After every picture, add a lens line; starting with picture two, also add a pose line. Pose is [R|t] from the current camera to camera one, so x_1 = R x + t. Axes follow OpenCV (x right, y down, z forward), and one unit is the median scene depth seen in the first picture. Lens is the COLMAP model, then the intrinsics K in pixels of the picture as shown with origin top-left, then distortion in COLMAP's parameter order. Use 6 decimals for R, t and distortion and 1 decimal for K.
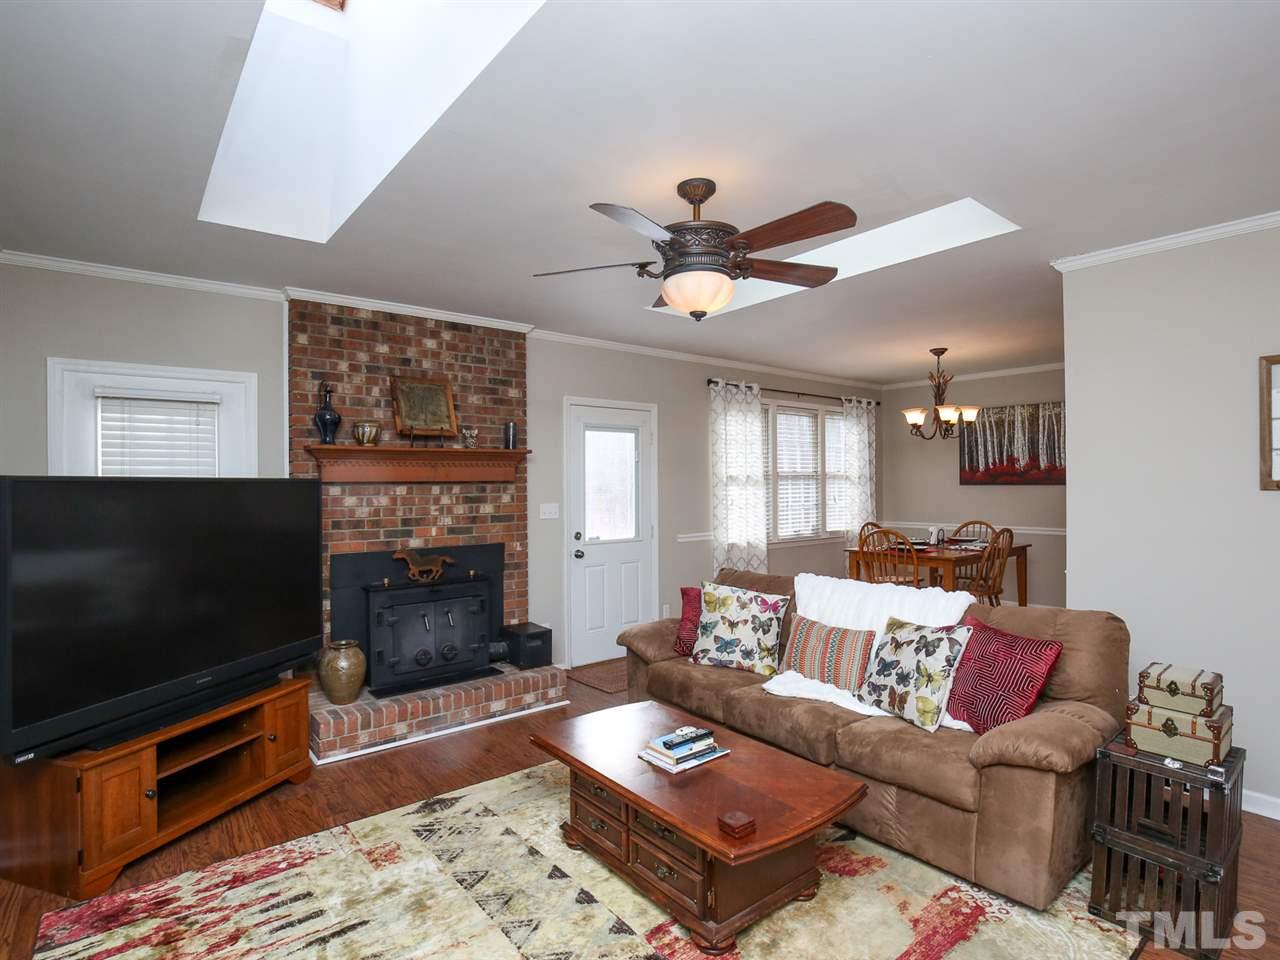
lens RADIAL K [[668.4, 0, 641.1], [0, 668.4, 482.2], [0, 0, 1]] dist [-0.033096, 0.003142]
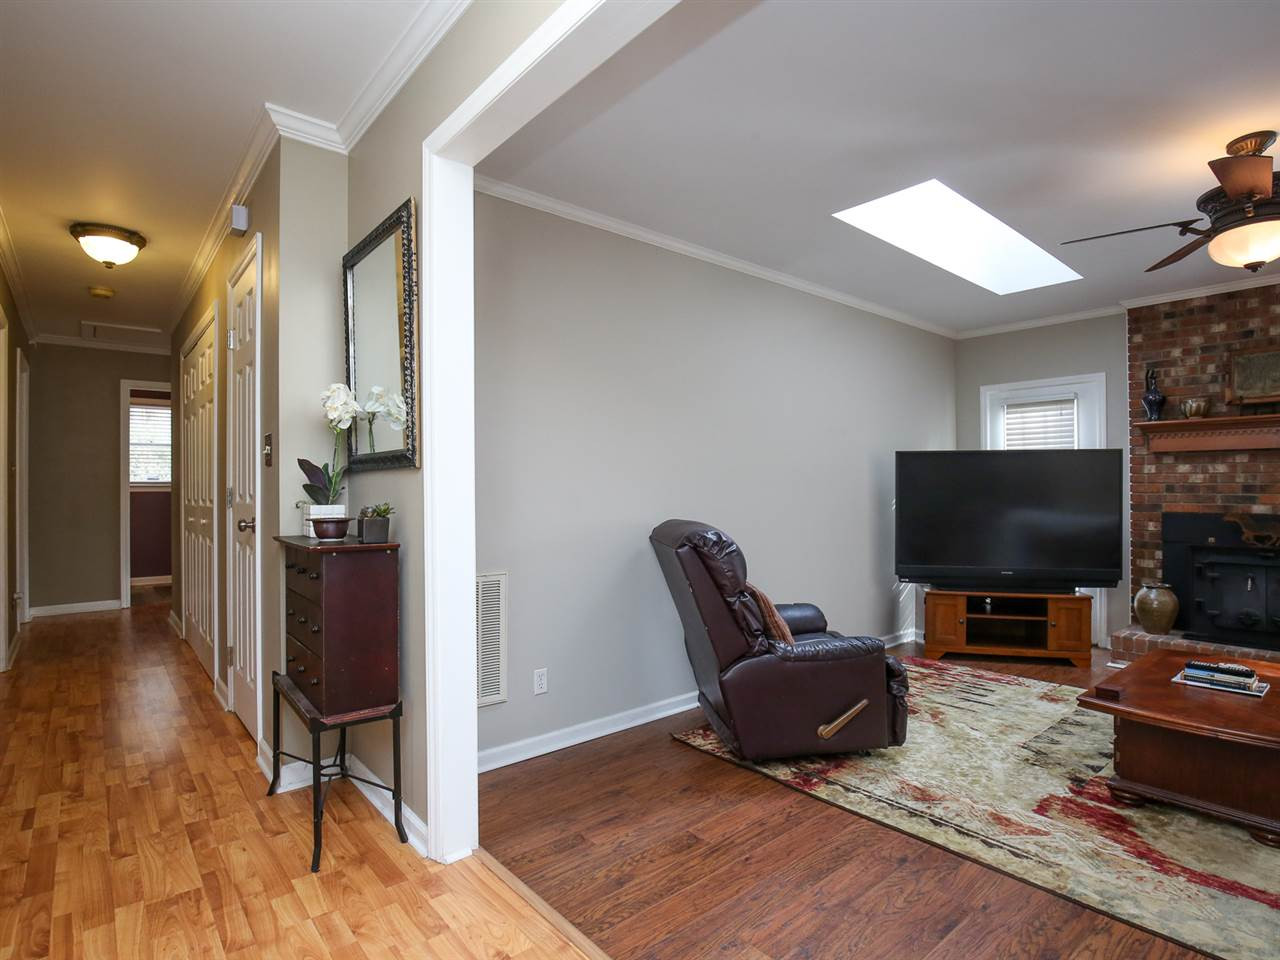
lens RADIAL K [[668.4, 0, 627.4], [0, 668.4, 487.9], [0, 0, 1]] dist [-0.033096, 0.003142]
pose [[0.014125, 0.007592, -0.999871, 0.661924], [0.006151, 0.999952, 0.007679, 0.046322], [0.999881, -0.006259, 0.014078, 0.016254]]
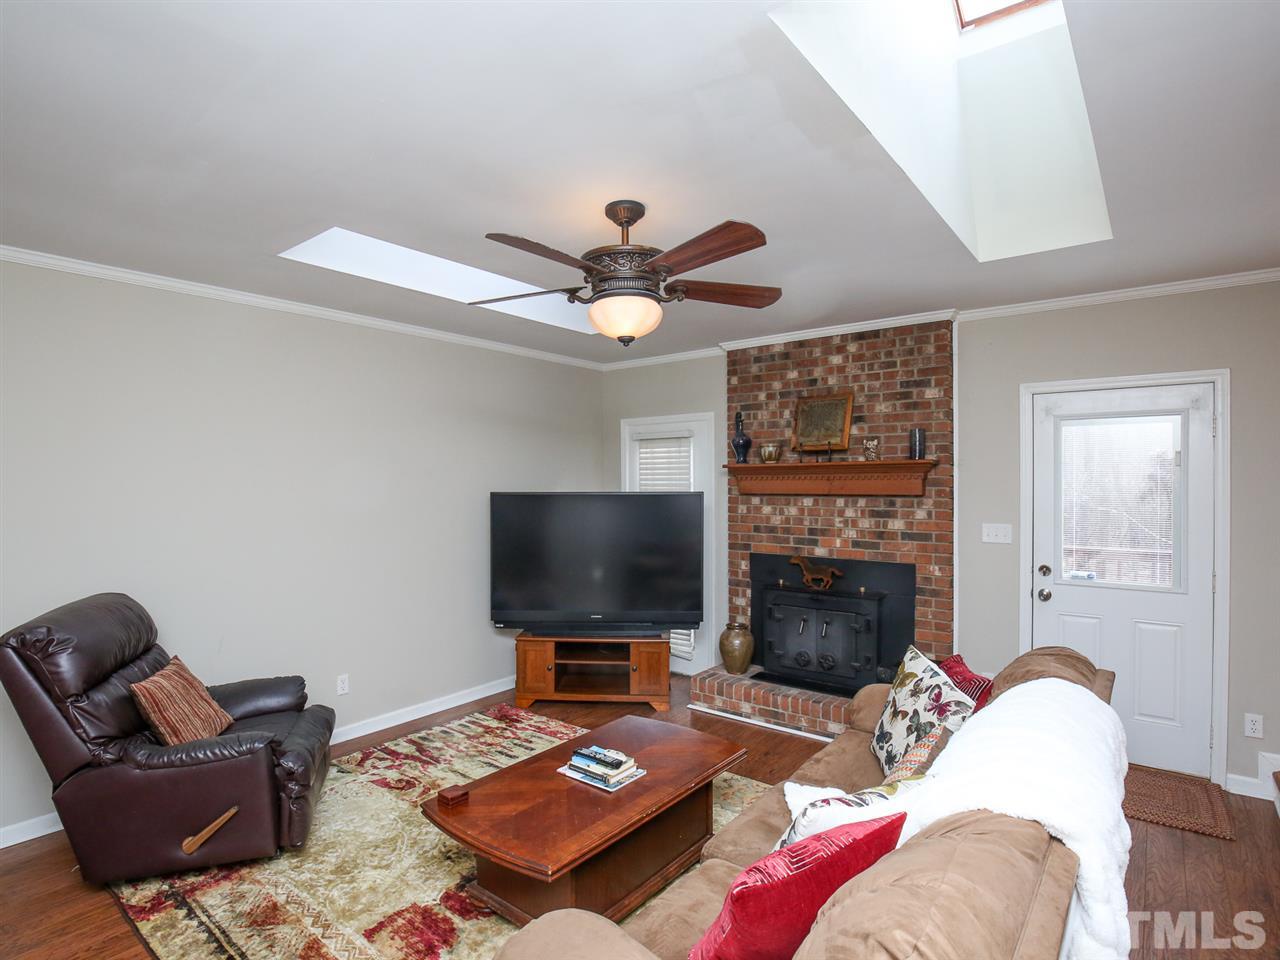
lens RADIAL K [[668.4, 0, 636.1], [0, 668.4, 481.5], [0, 0, 1]] dist [-0.033096, 0.003142]
pose [[0.215422, 0.008535, -0.976484, 0.651140], [0.003164, 0.999950, 0.009439, -0.032565], [0.976516, -0.005123, 0.215384, 0.499926]]
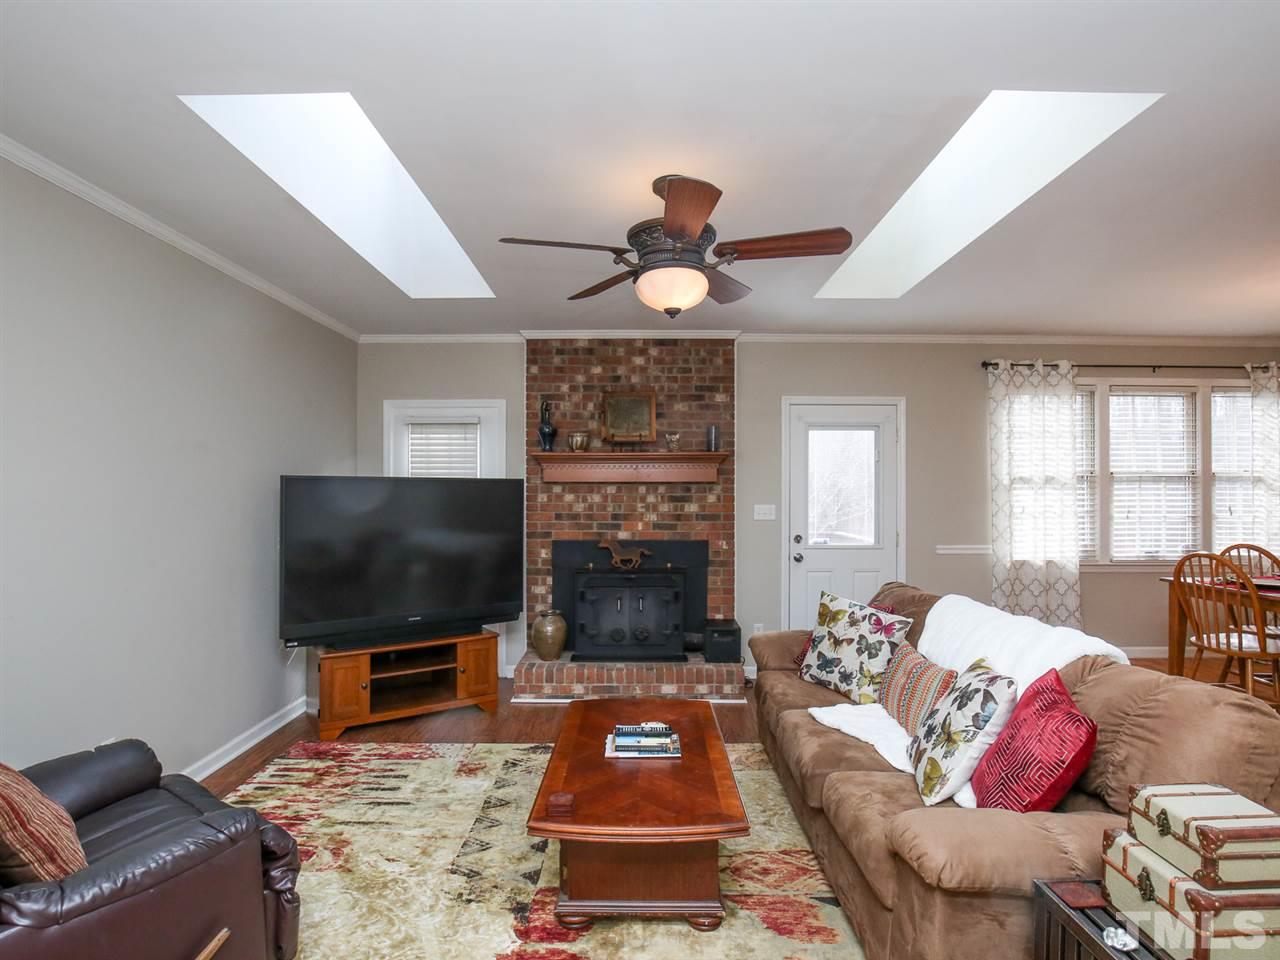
lens RADIAL K [[668.4, 0, 636.2], [0, 668.4, 482.2], [0, 0, 1]] dist [-0.033096, 0.003142]
pose [[0.775324, 0.001376, -0.631562, 0.419826], [-0.006310, 0.999965, -0.005568, 0.006061], [0.631532, 0.008302, 0.775306, 0.120779]]
